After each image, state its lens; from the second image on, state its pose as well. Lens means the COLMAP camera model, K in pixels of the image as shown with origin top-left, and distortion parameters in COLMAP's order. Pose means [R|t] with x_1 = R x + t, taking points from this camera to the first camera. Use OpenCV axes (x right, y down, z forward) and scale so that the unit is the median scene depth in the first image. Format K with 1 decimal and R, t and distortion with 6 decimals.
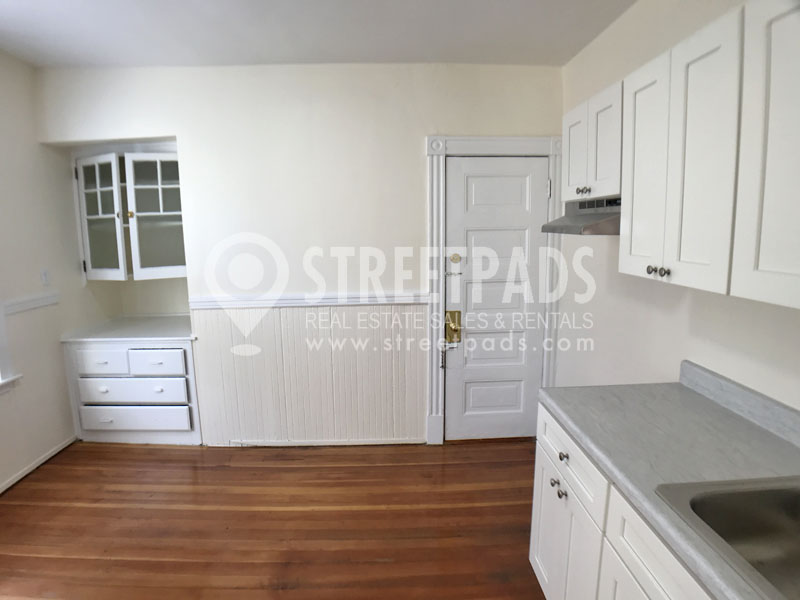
lens RADIAL K [[457.8, 0, 385.8], [0, 457.8, 293.0], [0, 0, 1]] dist [-0.119864, 0.036417]
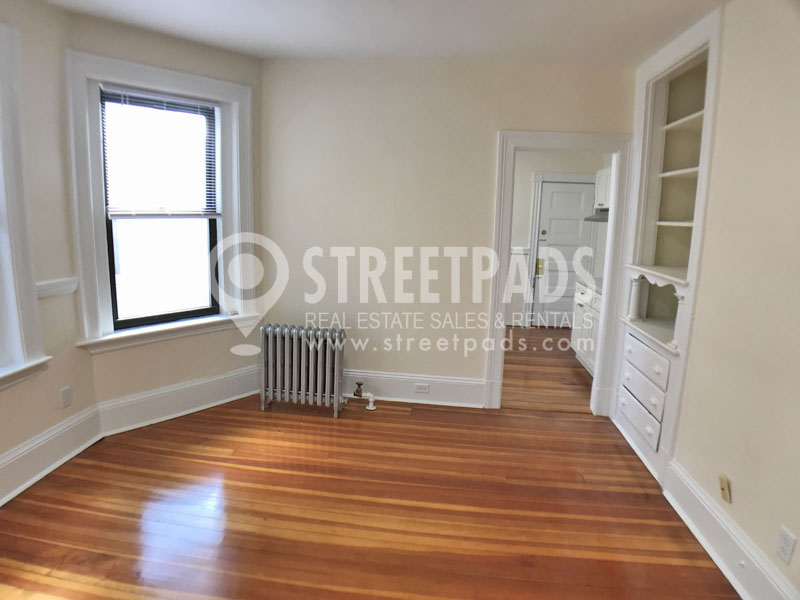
lens RADIAL K [[457.8, 0, 385.8], [0, 457.8, 293.0], [0, 0, 1]] dist [-0.119864, 0.036417]
pose [[0.990442, 0.064681, -0.121821, -0.305072], [-0.061145, 0.997598, 0.032554, 0.186149], [0.123634, -0.024794, 0.992018, -1.176918]]
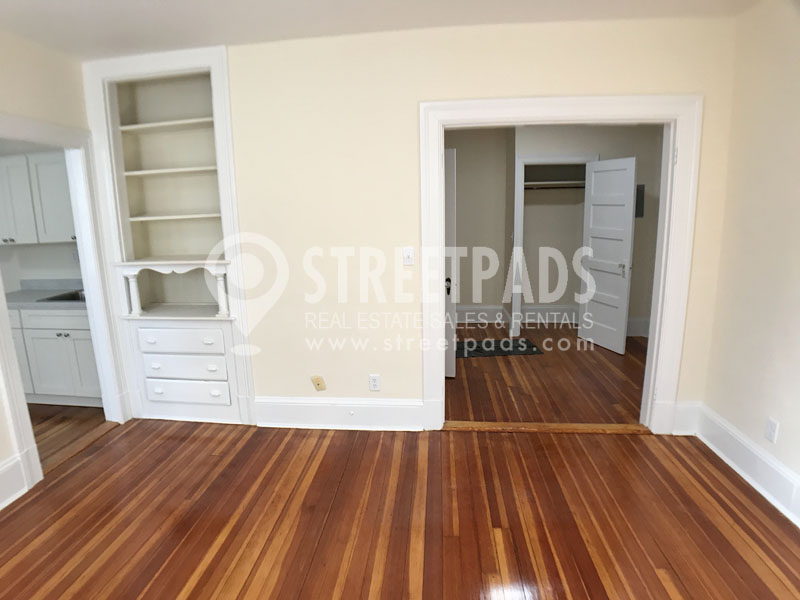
lens RADIAL K [[457.8, 0, 385.8], [0, 457.8, 293.0], [0, 0, 1]] dist [-0.119864, 0.036417]
pose [[0.121028, -0.170349, 0.977923, -0.863652], [0.172676, 0.973758, 0.148253, 0.136990], [-0.977515, 0.150921, 0.147267, -0.789517]]
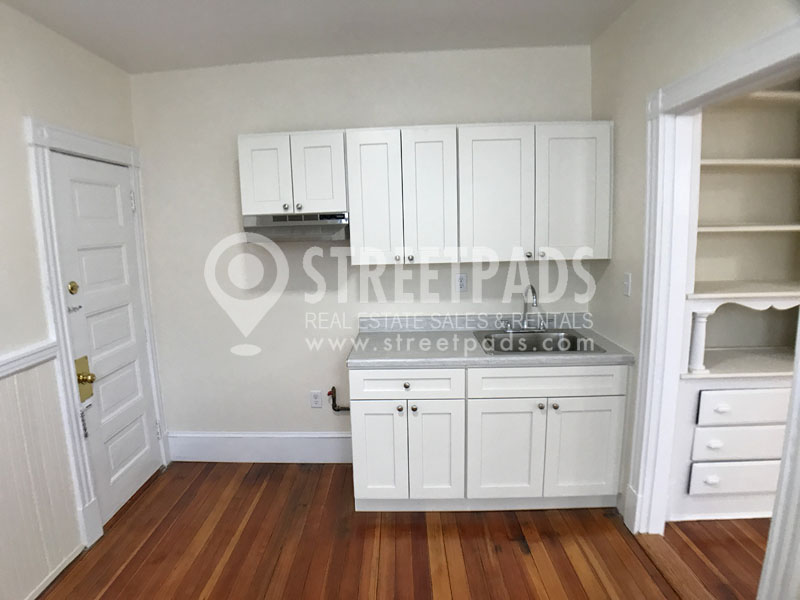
lens RADIAL K [[457.8, 0, 385.8], [0, 457.8, 293.0], [0, 0, 1]] dist [-0.119864, 0.036417]
pose [[0.057521, -0.123409, 0.990687, -0.592543], [0.173104, 0.978532, 0.111845, -0.065740], [-0.983222, 0.165059, 0.077649, 0.490389]]
